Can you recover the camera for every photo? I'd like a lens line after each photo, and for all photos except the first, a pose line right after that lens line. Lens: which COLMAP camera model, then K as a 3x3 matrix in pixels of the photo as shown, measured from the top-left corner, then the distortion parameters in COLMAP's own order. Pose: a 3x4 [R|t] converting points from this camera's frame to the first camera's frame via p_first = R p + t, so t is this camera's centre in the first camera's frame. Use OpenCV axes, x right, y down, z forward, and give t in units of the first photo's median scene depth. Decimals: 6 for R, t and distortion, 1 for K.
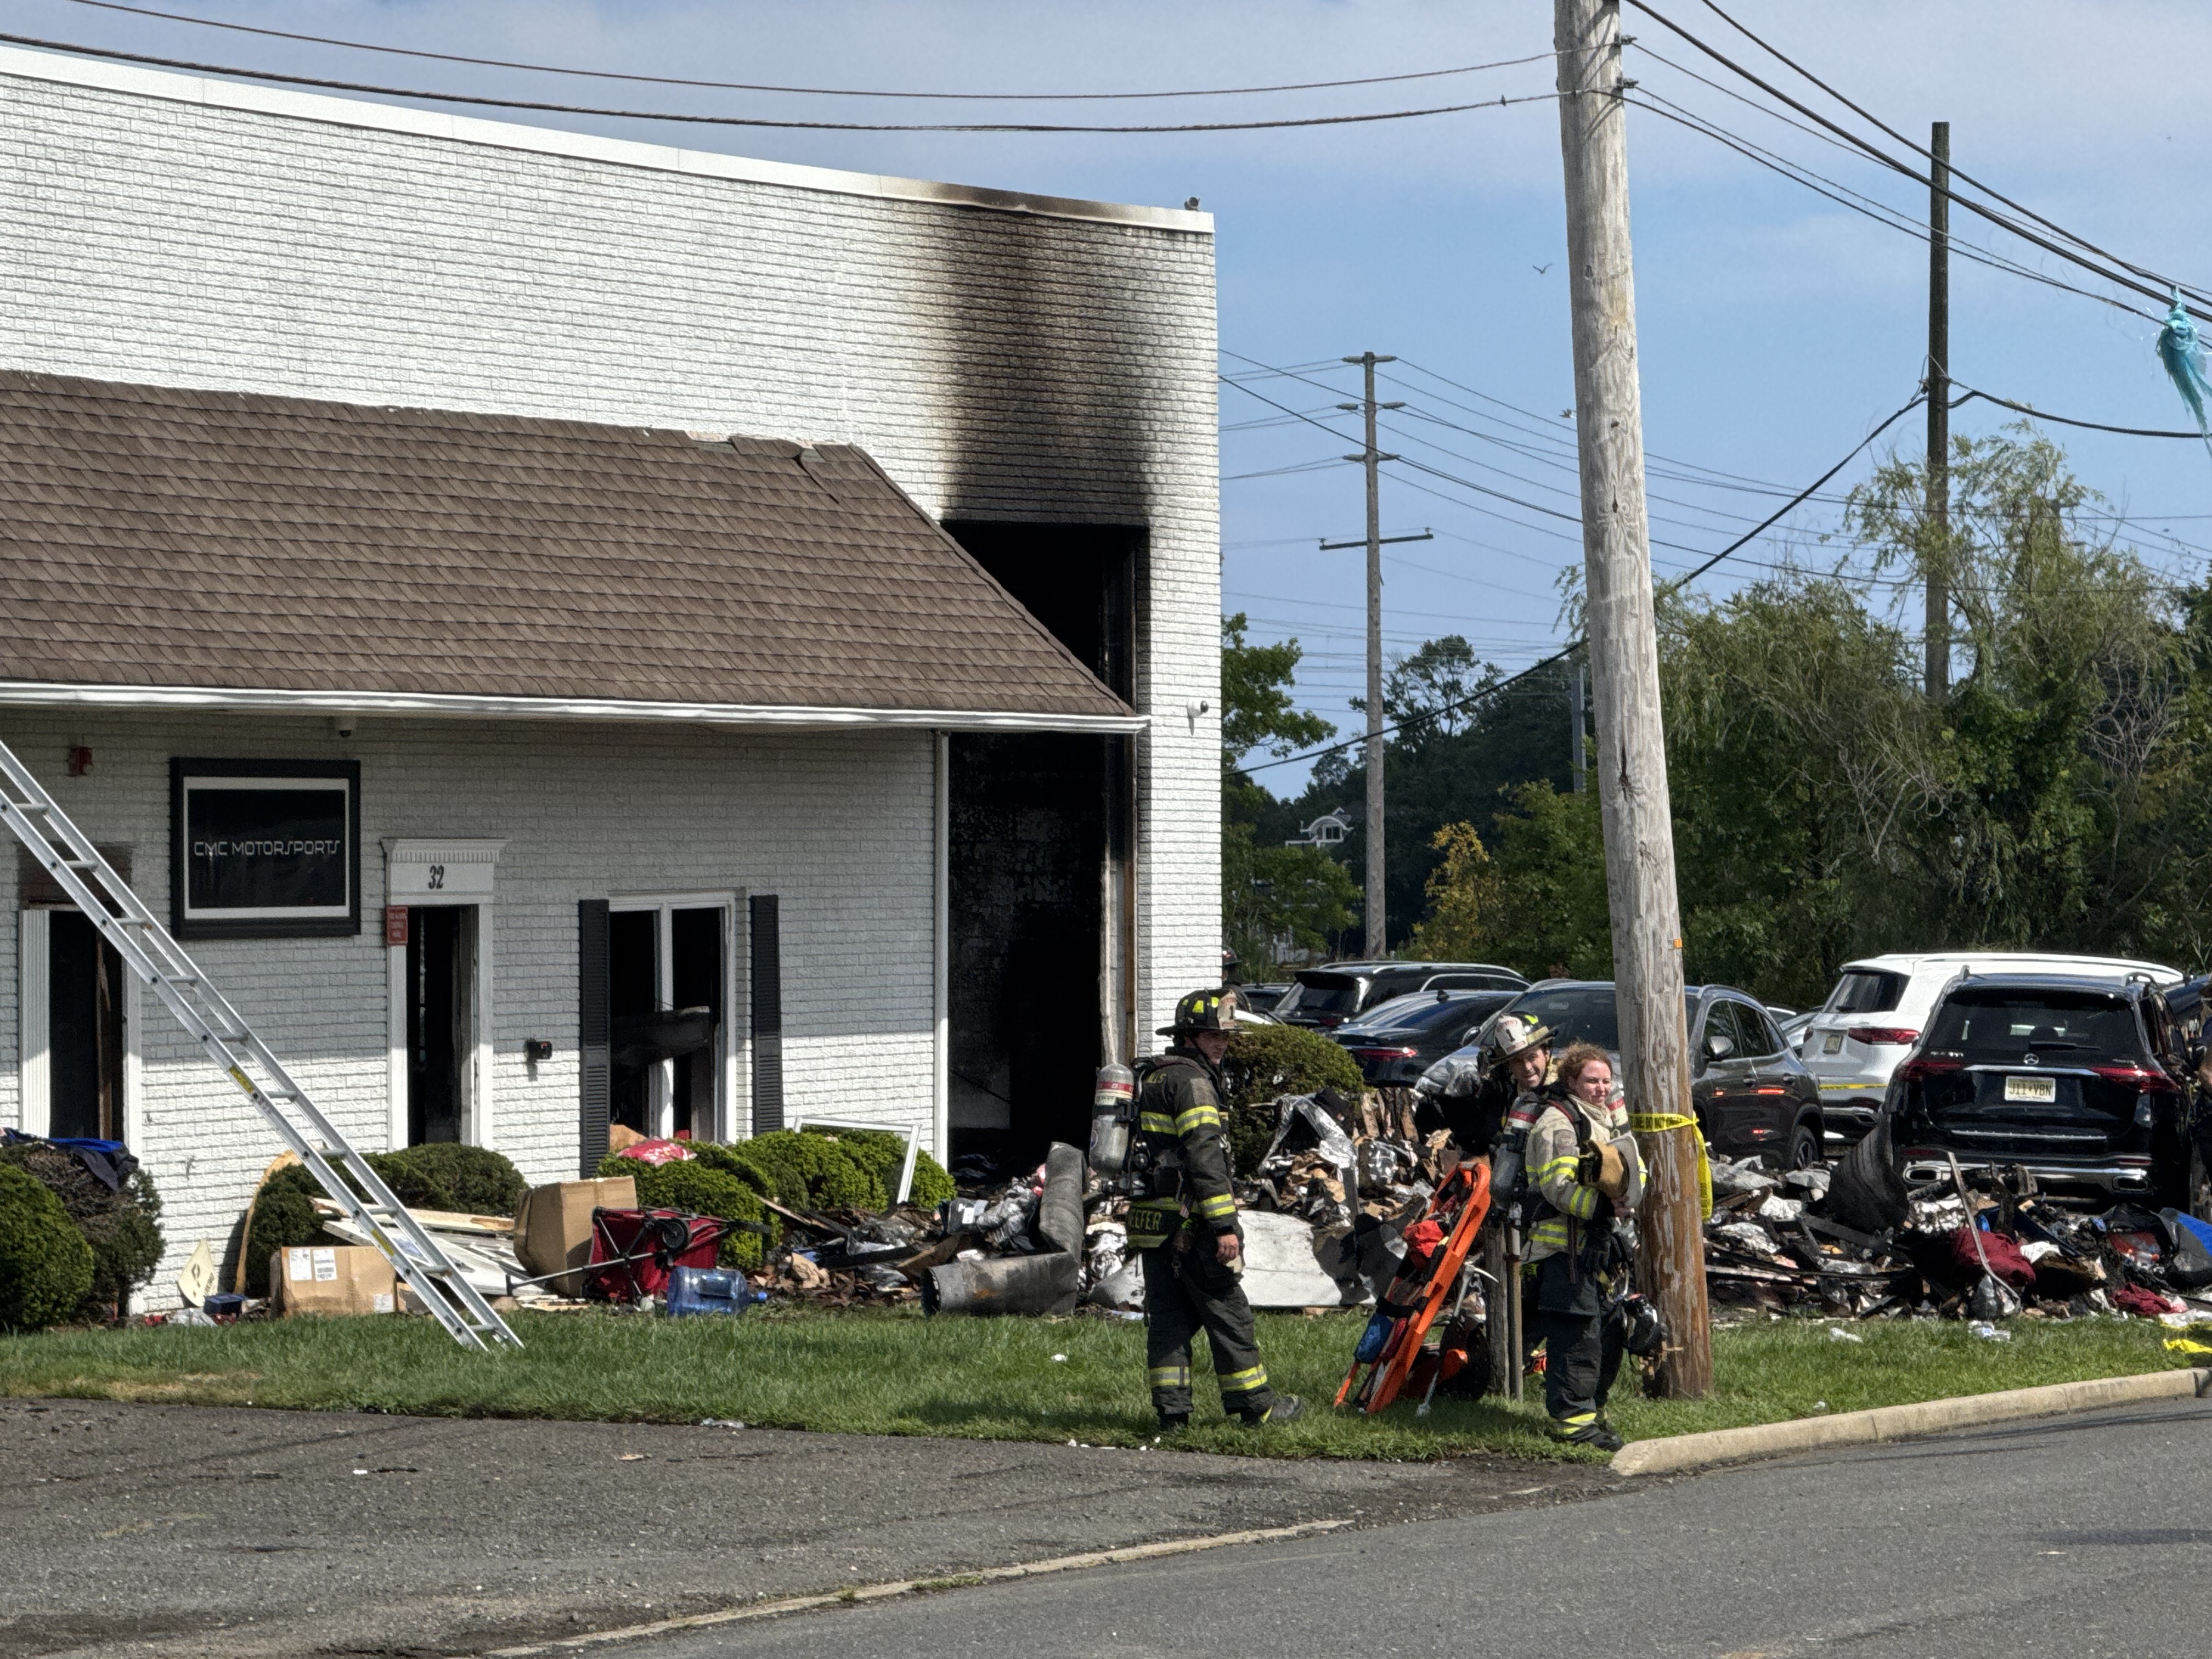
lens RADIAL K [[10487.1, 0, 1106.0], [0, 10487.1, 829.5], [0, 0, 1]] dist [0.178738, -0.189539]
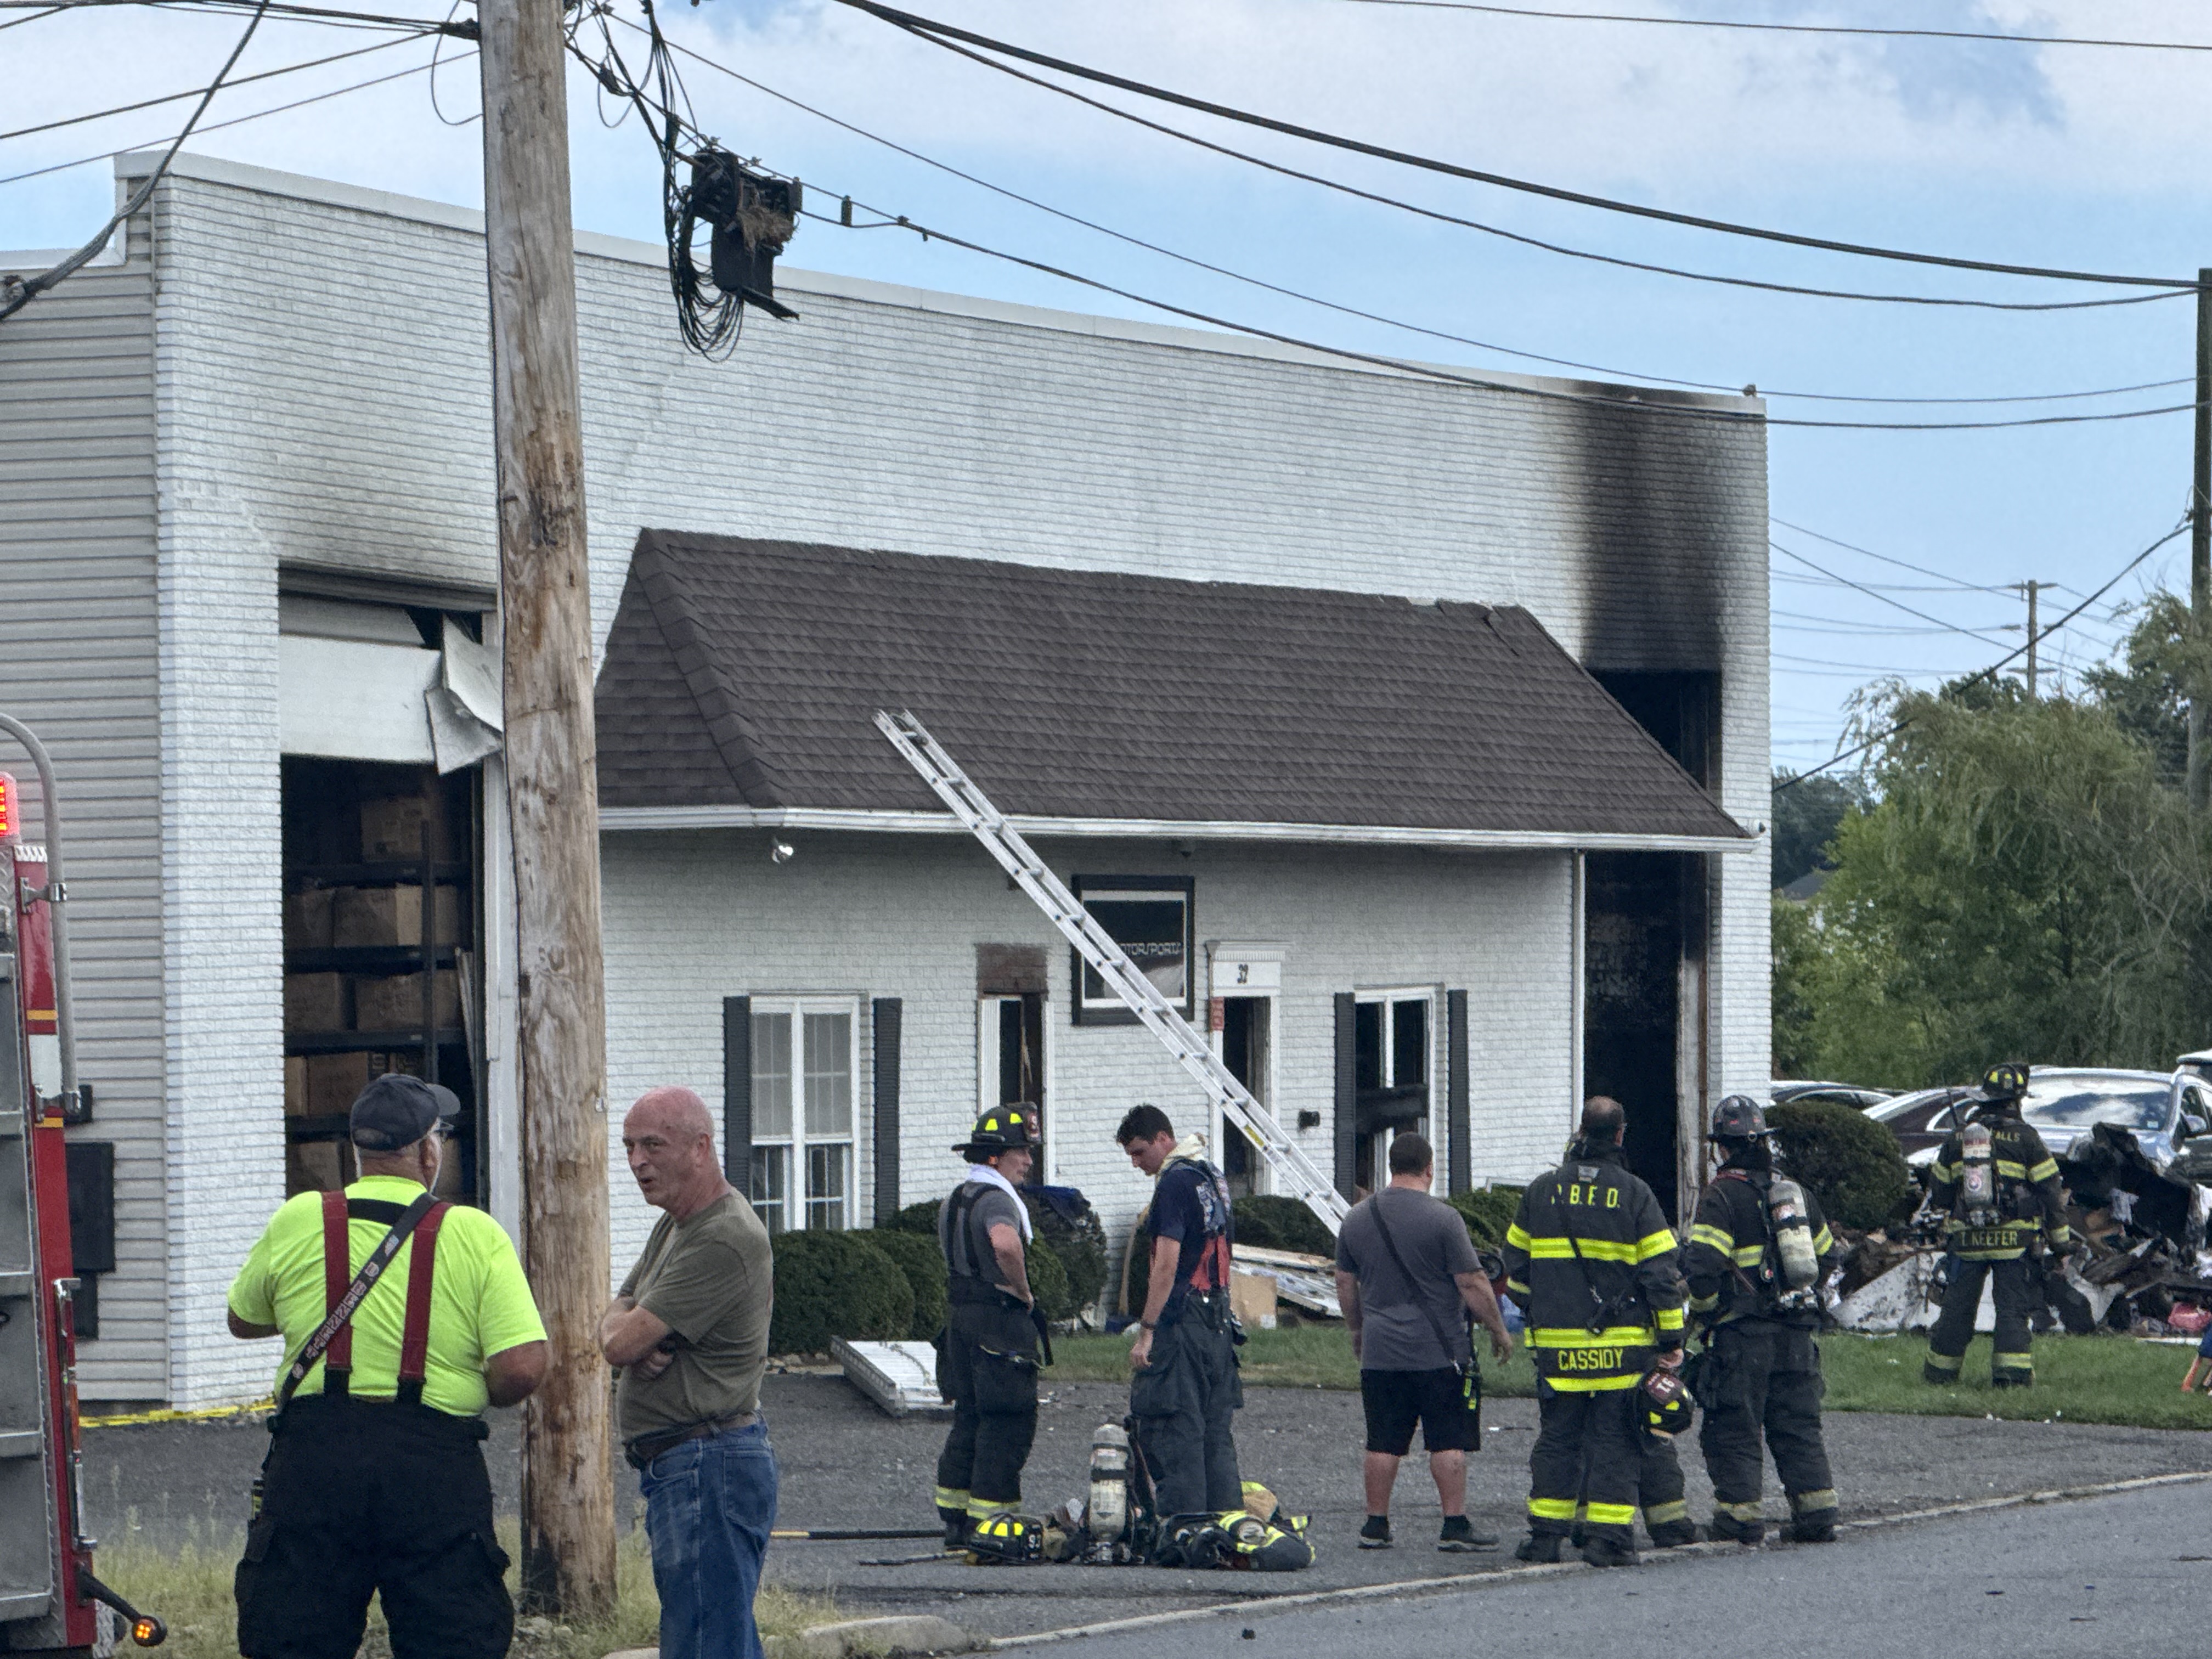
lens RADIAL K [[11625.5, 0, 1106.0], [0, 11625.5, 829.5], [0, 0, 1]] dist [0.315314, -19.311769]
pose [[0.999647, 0.004332, 0.026206, -0.110933], [-0.004143, 0.999965, -0.007257, -0.002154], [-0.026236, 0.007146, 0.999630, -0.317235]]
